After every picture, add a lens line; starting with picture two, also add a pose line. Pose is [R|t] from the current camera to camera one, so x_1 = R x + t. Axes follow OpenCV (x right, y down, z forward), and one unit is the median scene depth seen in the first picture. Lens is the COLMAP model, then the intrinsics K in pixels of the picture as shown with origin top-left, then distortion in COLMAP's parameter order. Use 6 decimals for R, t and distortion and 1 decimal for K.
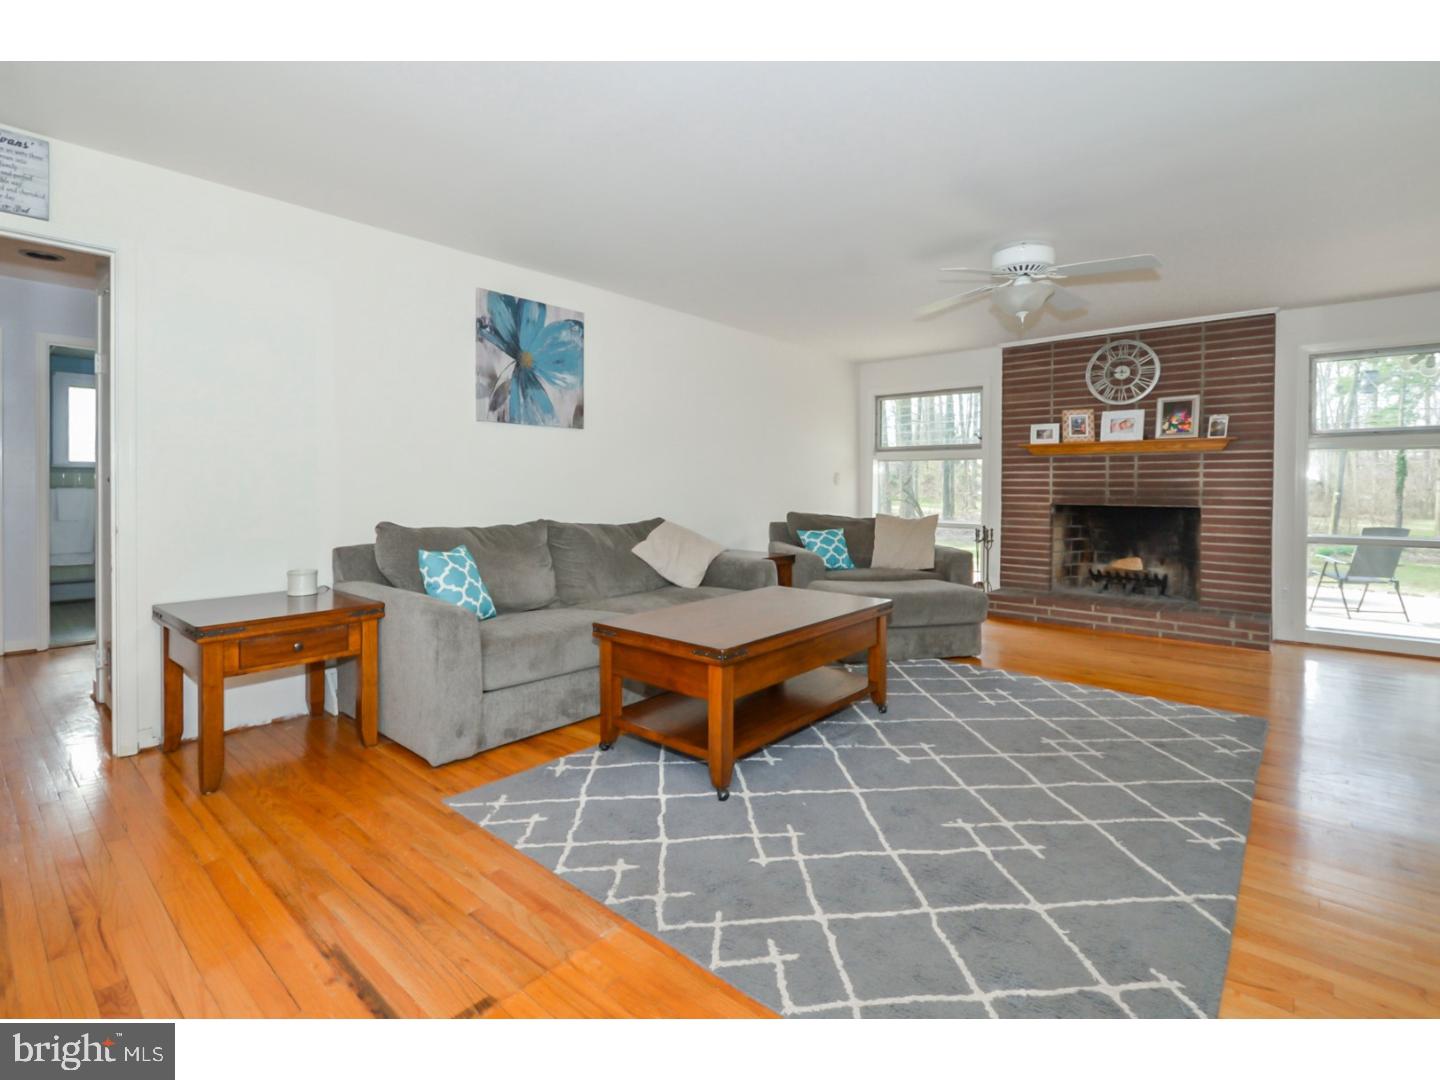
lens RADIAL K [[676.4, 0, 720.0], [0, 676.4, 540.0], [0, 0, 1]] dist [0.000112, -0.000251]
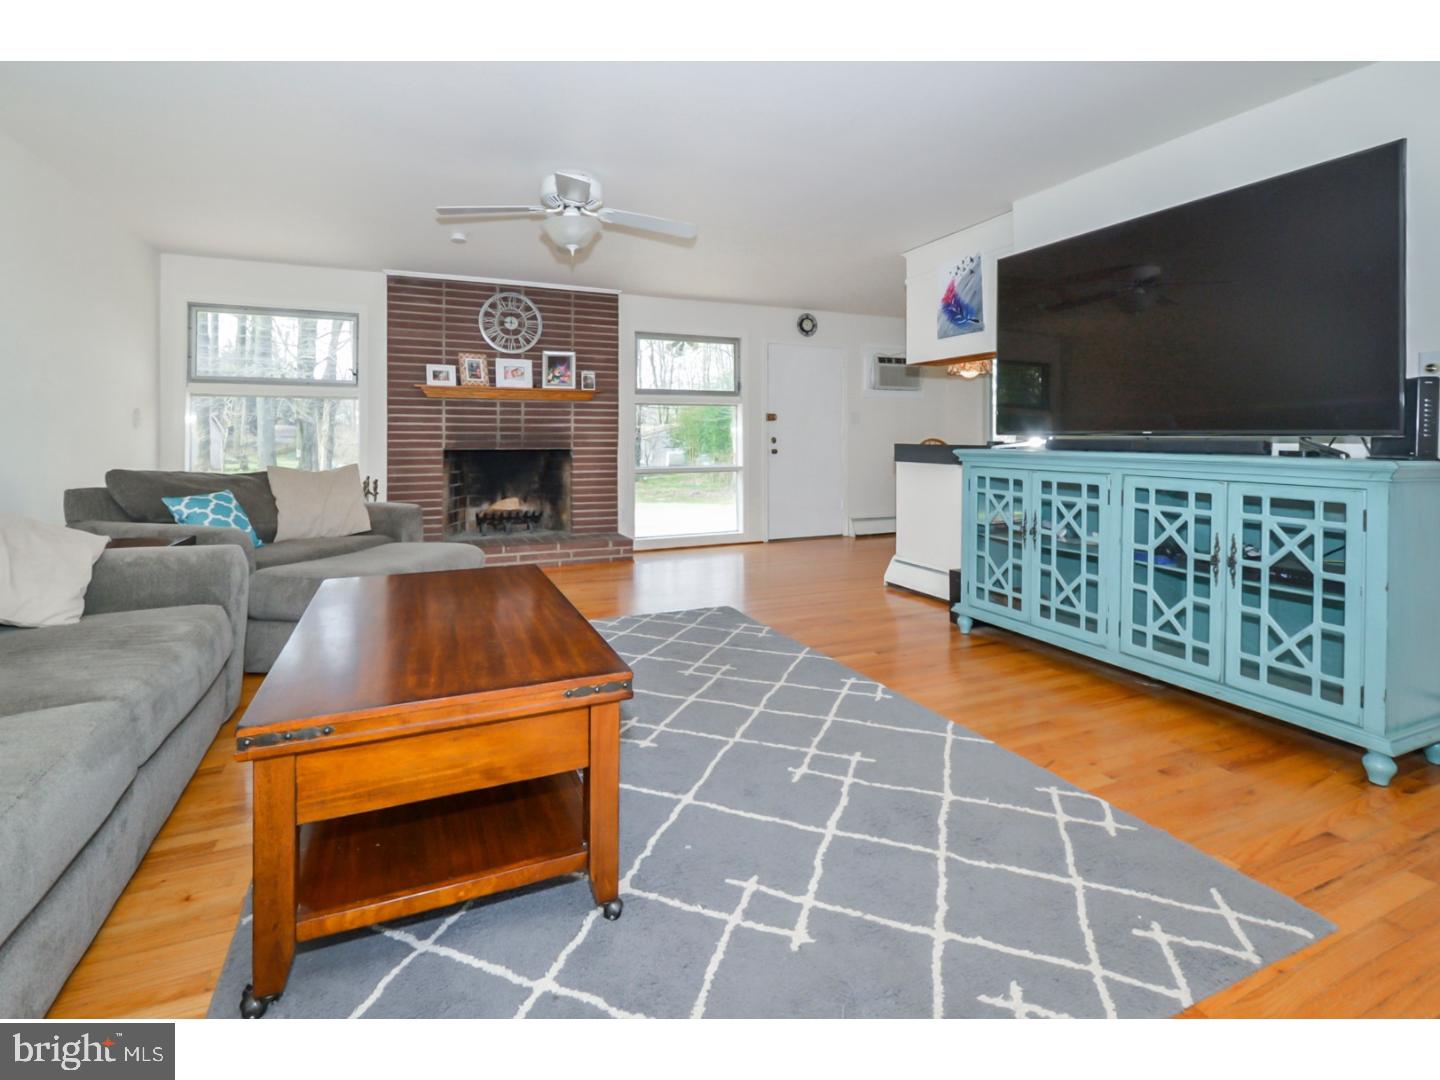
lens RADIAL K [[667.9, 0, 710.2], [0, 667.9, 467.0], [0, 0, 1]] dist [-0.002126, -0.000308]
pose [[0.427635, -0.041724, 0.902988, -0.220554], [0.074766, 0.997144, 0.010667, -0.011472], [-0.900854, 0.062951, 0.429533, 0.283721]]
